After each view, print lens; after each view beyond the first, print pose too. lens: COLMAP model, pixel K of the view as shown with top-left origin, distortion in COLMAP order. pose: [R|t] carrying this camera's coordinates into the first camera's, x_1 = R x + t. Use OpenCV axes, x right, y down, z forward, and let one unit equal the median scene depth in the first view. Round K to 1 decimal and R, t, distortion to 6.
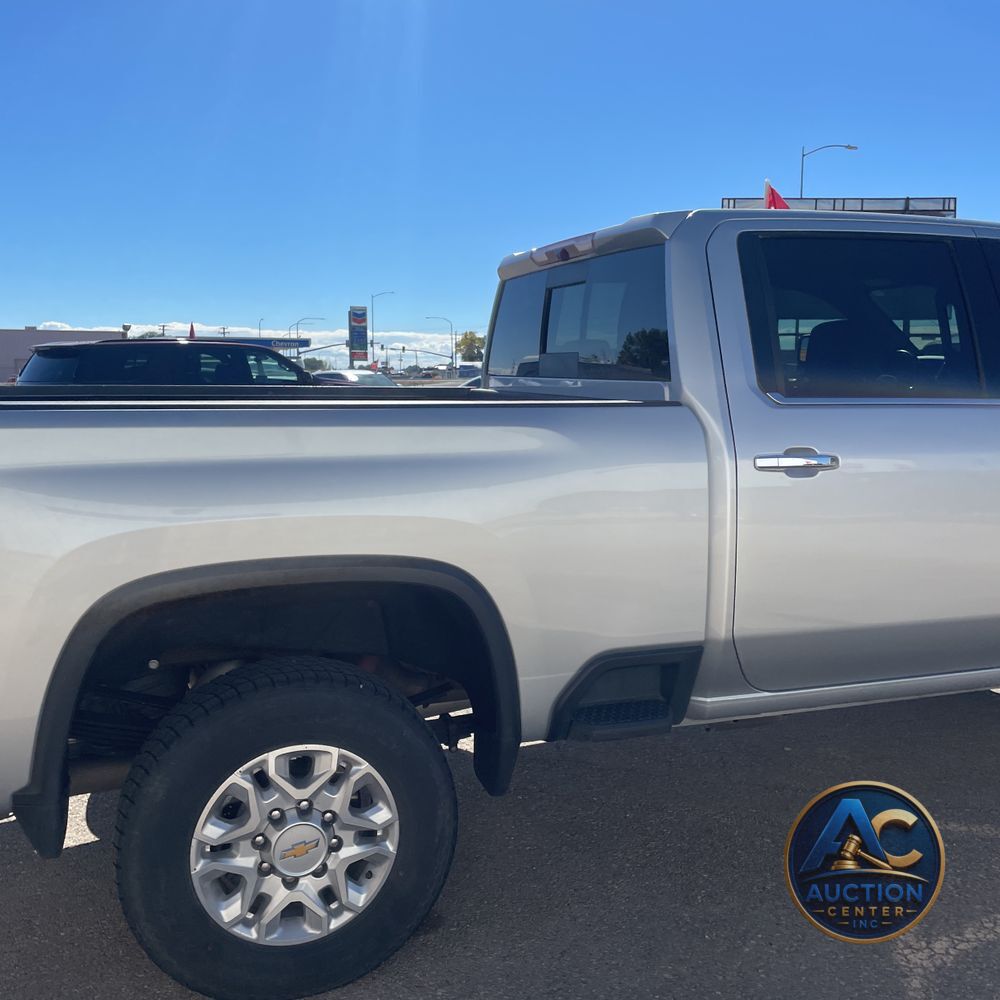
lens RADIAL K [[1012.7, 0, 498.2], [0, 1012.7, 510.5], [0, 0, 1]] dist [0.101331, -0.126365]
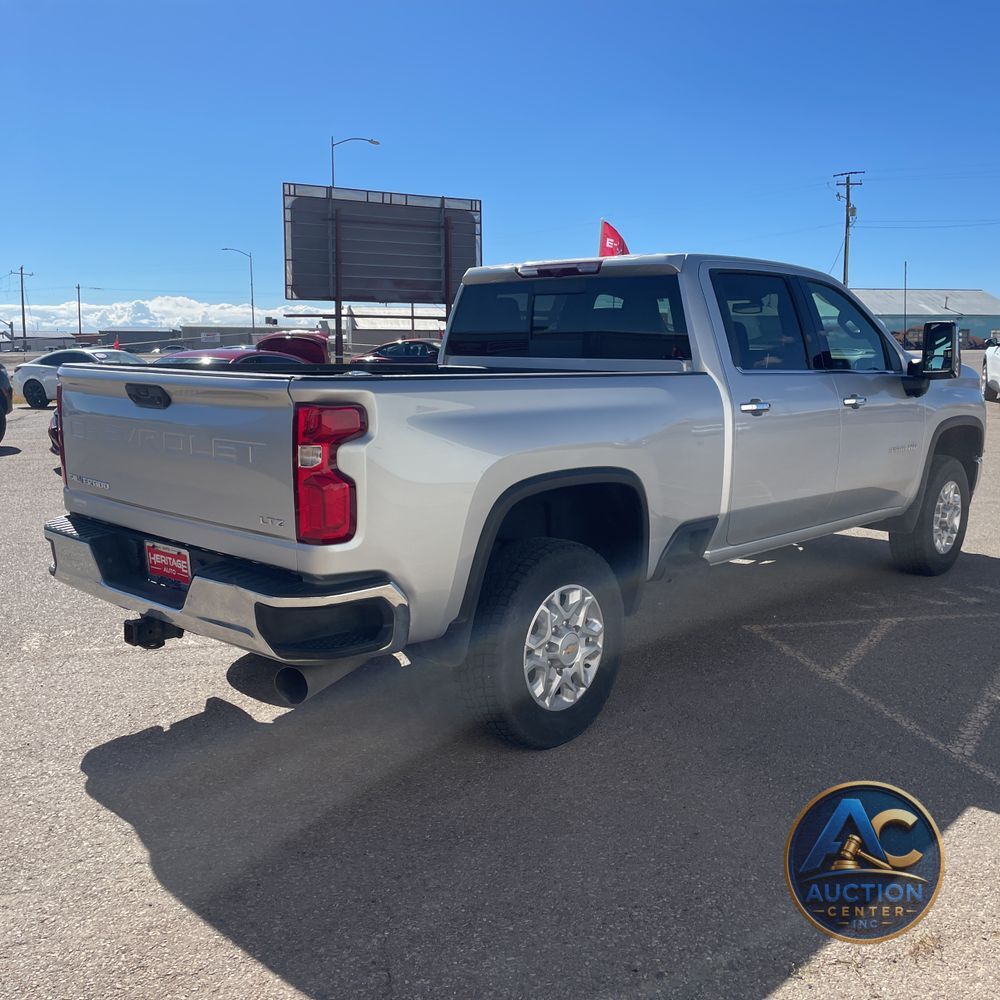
lens RADIAL K [[1012.7, 0, 498.2], [0, 1012.7, 510.5], [0, 0, 1]] dist [0.101331, -0.126365]
pose [[0.893783, -0.064693, 0.443809, -0.875114], [0.055464, 0.997890, 0.033761, 0.044674], [-0.445056, -0.005559, 0.895485, -0.347632]]
